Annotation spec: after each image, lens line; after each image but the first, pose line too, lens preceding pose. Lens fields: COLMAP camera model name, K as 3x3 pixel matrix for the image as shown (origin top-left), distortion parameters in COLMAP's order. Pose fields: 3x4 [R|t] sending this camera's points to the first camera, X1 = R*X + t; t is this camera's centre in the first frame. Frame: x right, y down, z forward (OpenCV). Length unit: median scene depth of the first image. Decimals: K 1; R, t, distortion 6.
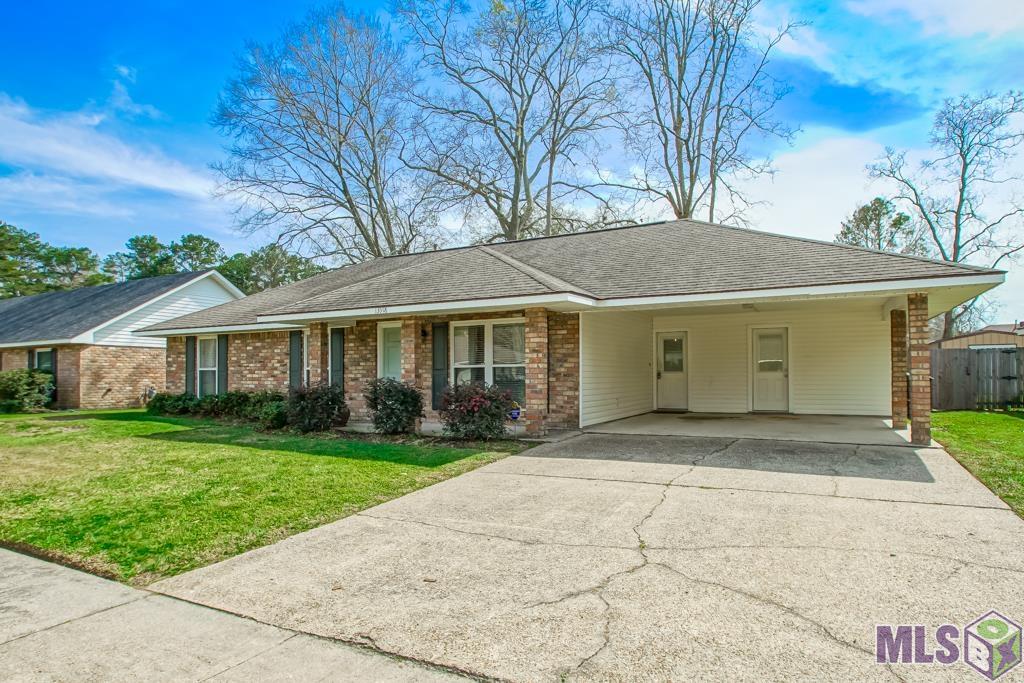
lens RADIAL K [[582.1, 0, 520.5], [0, 582.1, 346.0], [0, 0, 1]] dist [-0.015978, -0.000116]
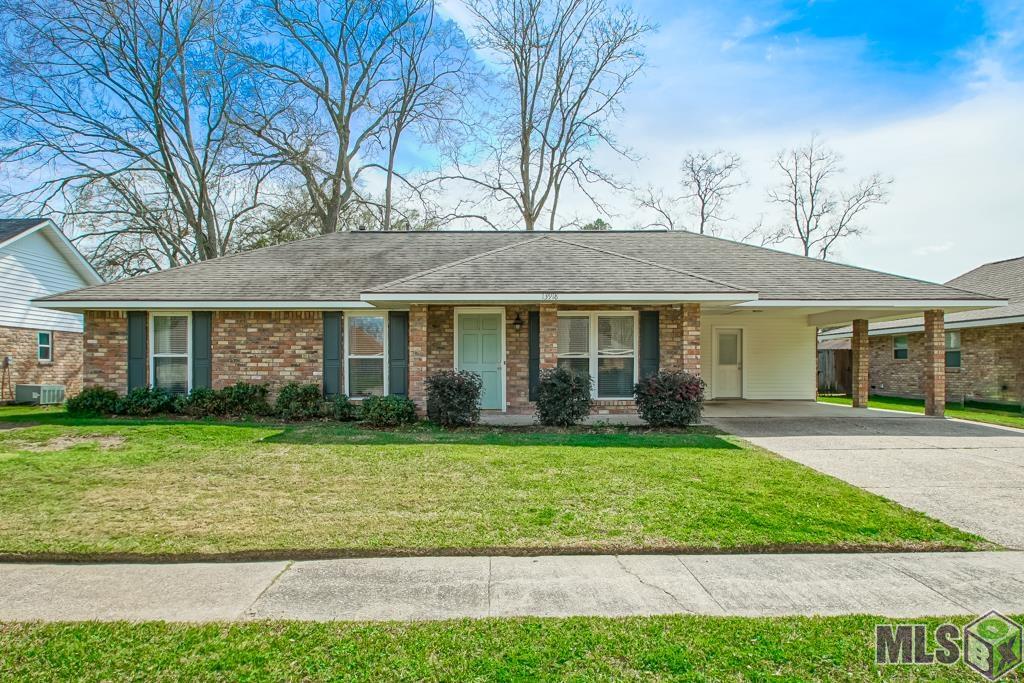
lens RADIAL K [[582.1, 0, 517.9], [0, 582.1, 345.9], [0, 0, 1]] dist [-0.015978, -0.000116]
pose [[0.891929, 0.023669, 0.451555, -0.543985], [-0.027832, 0.999609, 0.002578, 0.014131], [-0.451318, -0.014867, 0.892240, 0.124836]]
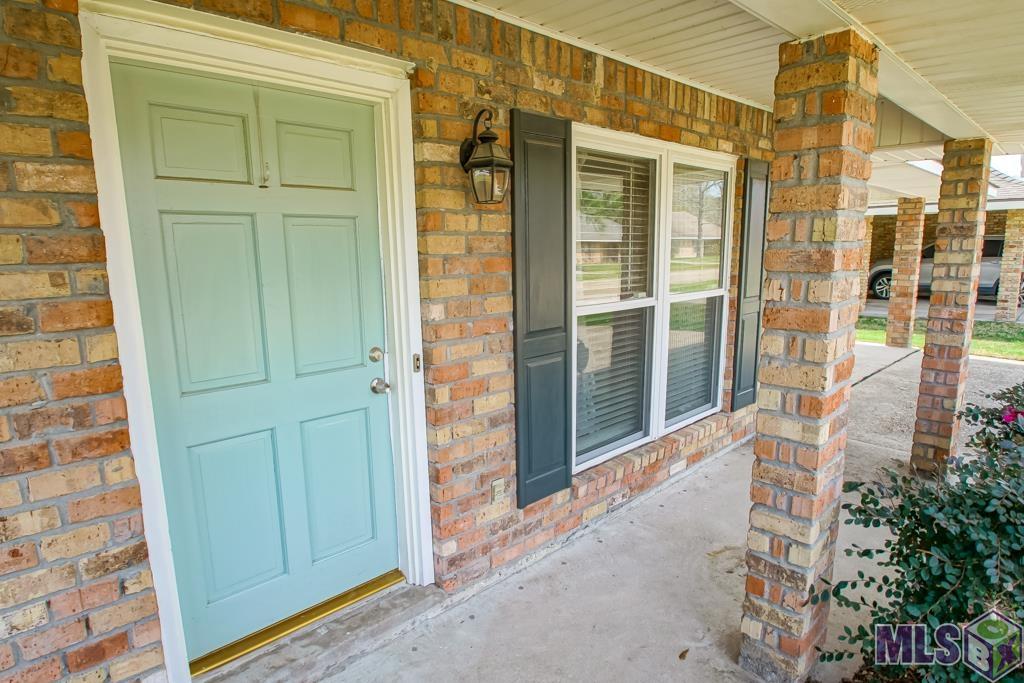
lens RADIAL K [[582.1, 0, 509.7], [0, 582.1, 345.0], [0, 0, 1]] dist [-0.015978, -0.000116]
pose [[0.338594, -0.146875, 0.929399, -0.318348], [-0.017021, 0.986624, 0.162119, 0.007974], [-0.940779, -0.070712, 0.331565, 0.831651]]
